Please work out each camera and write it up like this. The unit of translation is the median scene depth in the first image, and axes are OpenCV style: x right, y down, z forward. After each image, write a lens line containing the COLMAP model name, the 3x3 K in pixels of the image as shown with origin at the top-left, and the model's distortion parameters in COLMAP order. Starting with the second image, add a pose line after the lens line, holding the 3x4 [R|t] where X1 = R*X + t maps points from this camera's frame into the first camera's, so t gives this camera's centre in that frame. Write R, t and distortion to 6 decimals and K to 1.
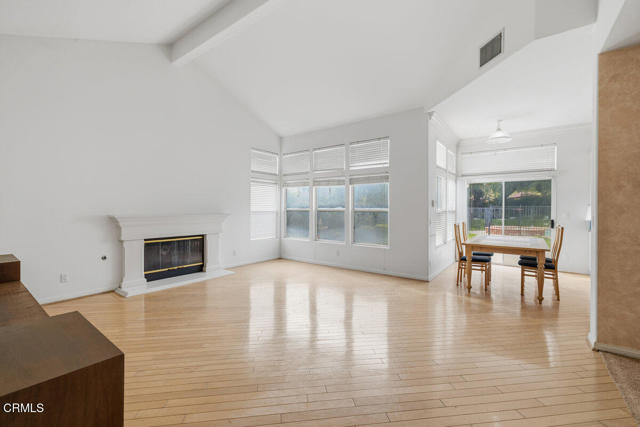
lens RADIAL K [[275.9, 0, 316.8], [0, 275.9, 207.1], [0, 0, 1]] dist [-0.001112, -0.000115]
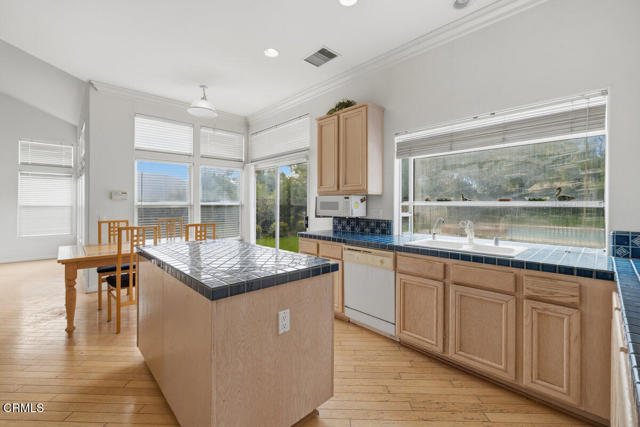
lens RADIAL K [[268.3, 0, 319.4], [0, 268.3, 207.0], [0, 0, 1]] dist [-0.003692, -0.000543]
pose [[0.987855, -0.003604, -0.155334, 1.014139], [0.007648, 0.999647, 0.025441, 0.003716], [0.155187, -0.026320, 0.987534, 0.285420]]
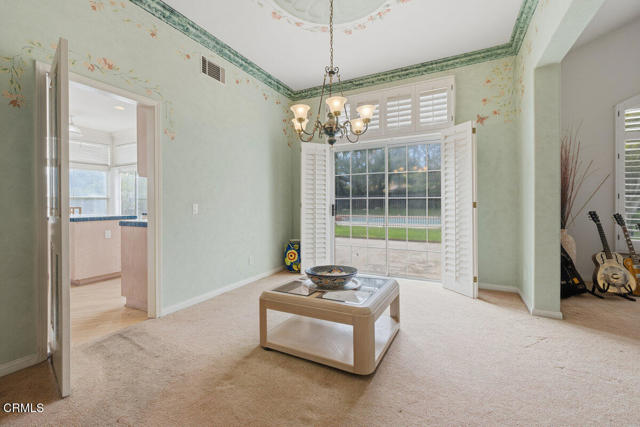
lens RADIAL K [[275.9, 0, 316.8], [0, 275.9, 207.1], [0, 0, 1]] dist [-0.001112, -0.000115]
pose [[0.987568, -0.012195, 0.156720, 1.384760], [0.008105, 0.999610, 0.026709, 0.038084], [-0.156985, -0.025106, 0.987282, -0.296141]]
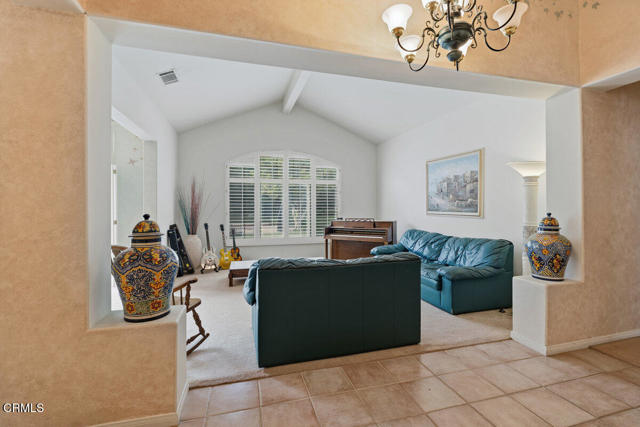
lens RADIAL K [[289.2, 0, 319.1], [0, 289.2, 206.4], [0, 0, 1]] dist [-0.008350, -0.000214]
pose [[0.610606, -0.003137, 0.791928, 1.478909], [-0.005282, 0.999954, 0.008034, -0.006406], [-0.791917, -0.009088, 0.610561, -0.791356]]
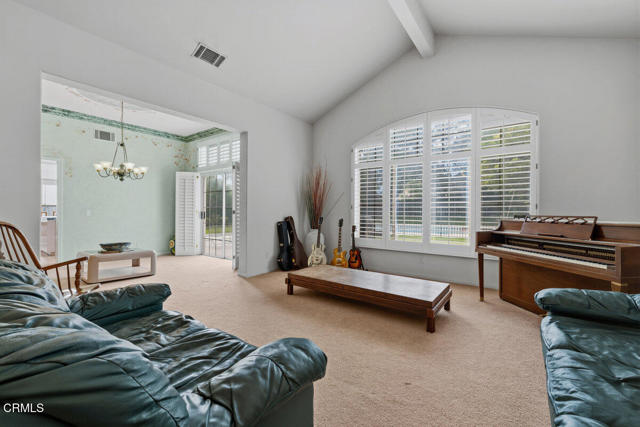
lens RADIAL K [[268.4, 0, 318.0], [0, 268.4, 210.6], [0, 0, 1]] dist [-0.001771, -0.000267]
pose [[0.999992, -0.002267, -0.003208, 2.067668], [0.002319, 0.999863, 0.016364, 0.031792], [0.003171, -0.016371, 0.999861, -0.689337]]
